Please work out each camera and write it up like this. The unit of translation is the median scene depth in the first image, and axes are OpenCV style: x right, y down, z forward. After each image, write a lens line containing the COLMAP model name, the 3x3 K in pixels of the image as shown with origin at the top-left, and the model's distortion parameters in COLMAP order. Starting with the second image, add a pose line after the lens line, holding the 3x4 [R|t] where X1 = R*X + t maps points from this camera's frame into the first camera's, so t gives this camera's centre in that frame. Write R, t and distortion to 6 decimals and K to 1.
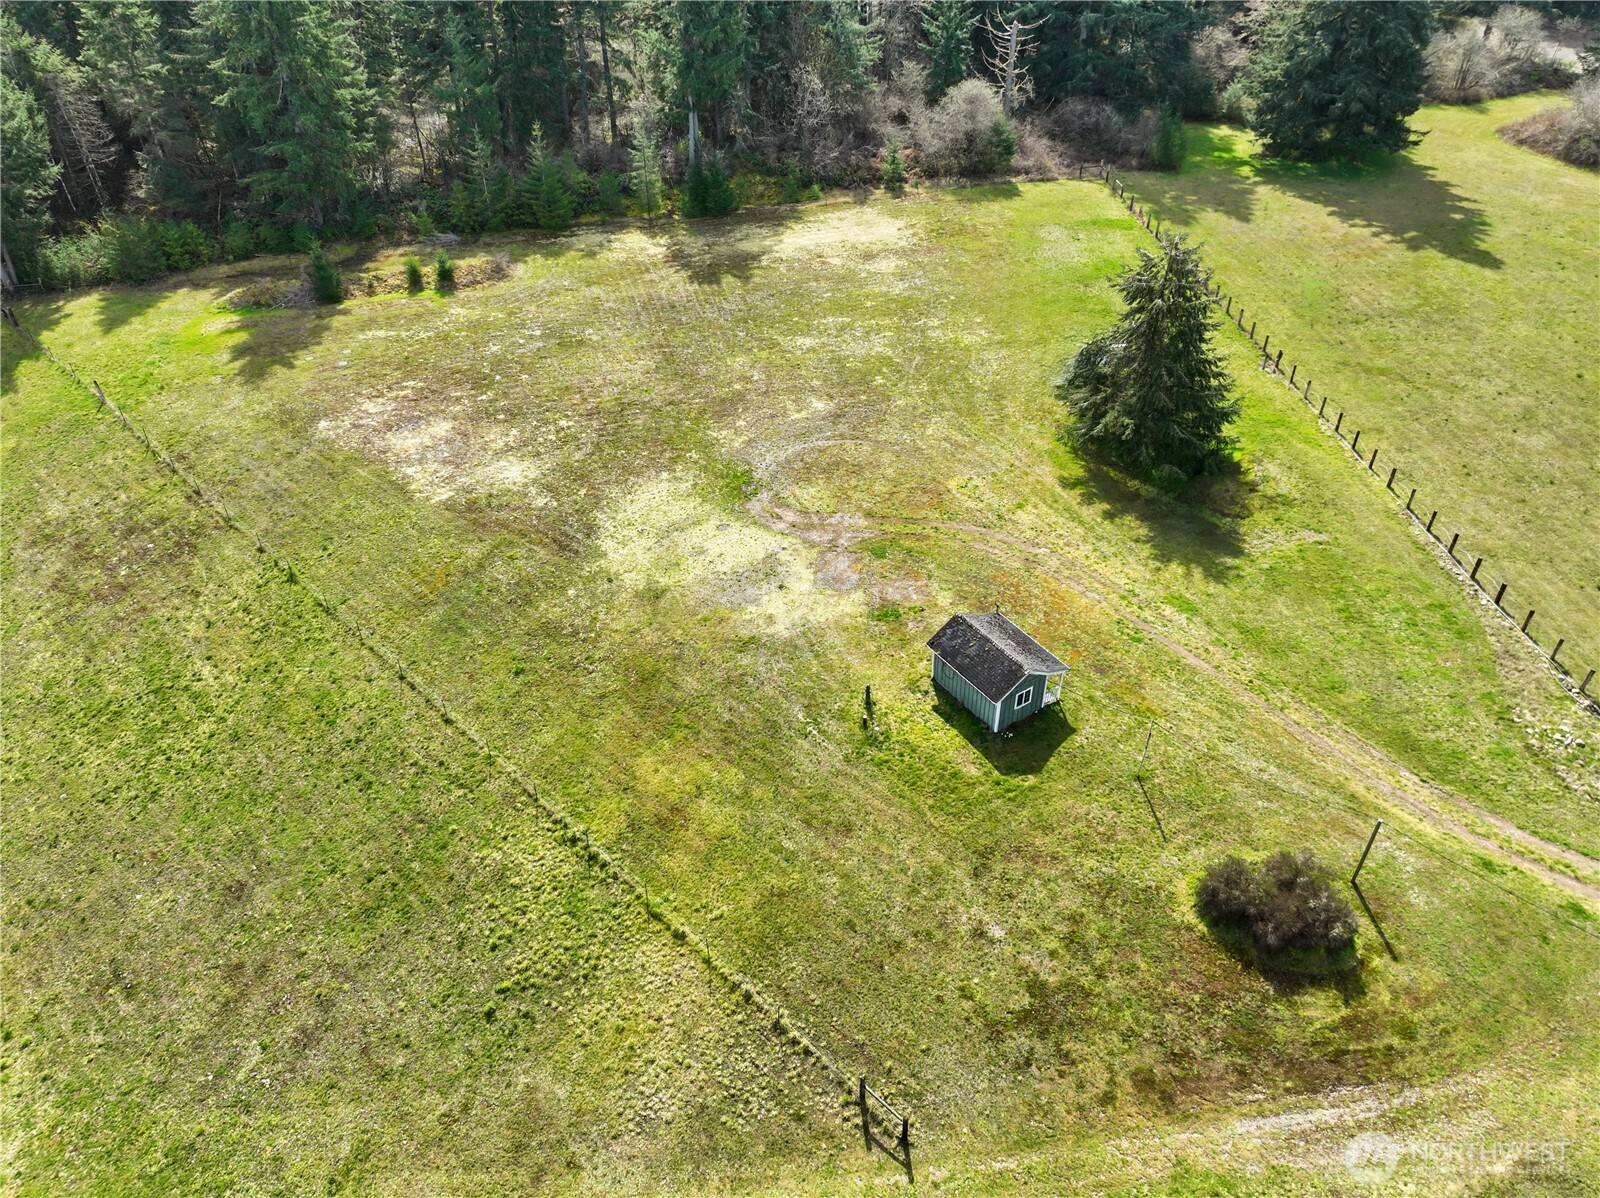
lens RADIAL K [[1143.5, 0, 799.9], [0, 1143.5, 603.7], [0, 0, 1]] dist [0.004502, -0.002778]
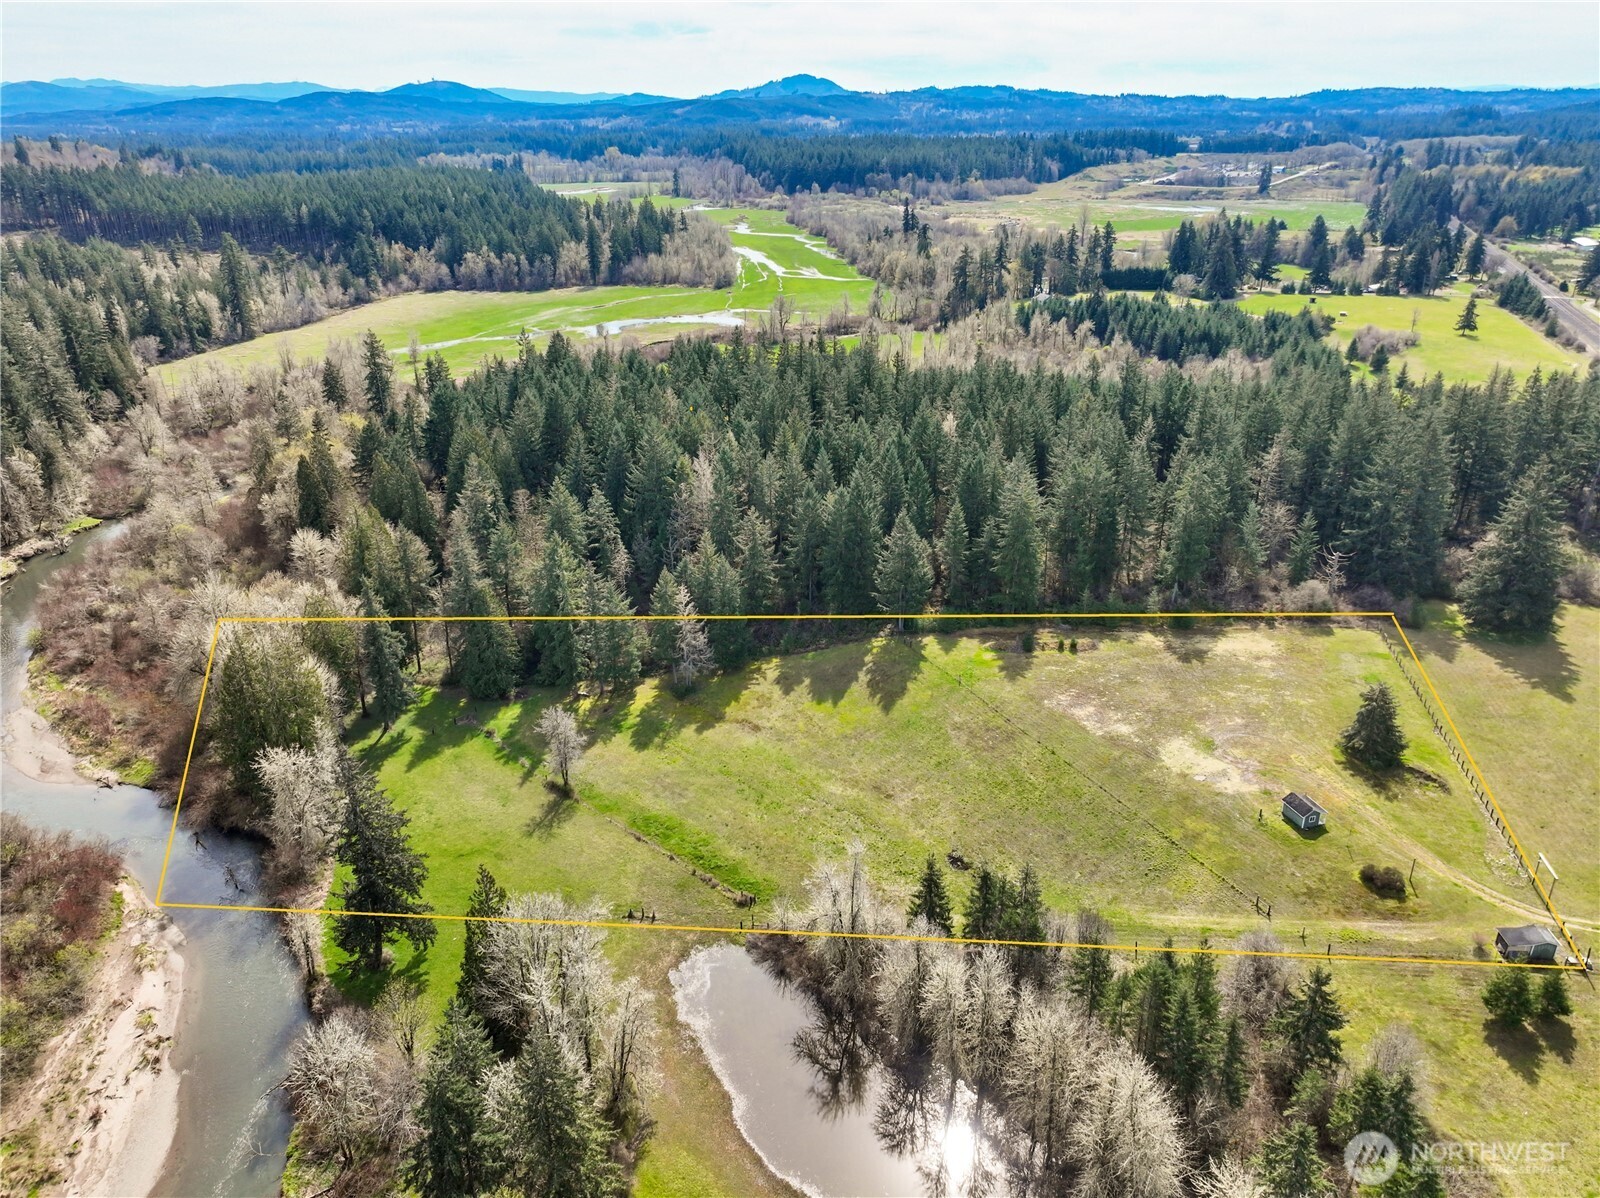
lens RADIAL K [[1143.5, 0, 793.5], [0, 1143.5, 594.9], [0, 0, 1]] dist [0.004502, -0.002778]
pose [[0.955047, 0.113188, -0.273995, -0.257741], [-0.177391, 0.958711, -0.222273, 0.296794], [0.237523, 0.260886, 0.935693, -1.674631]]
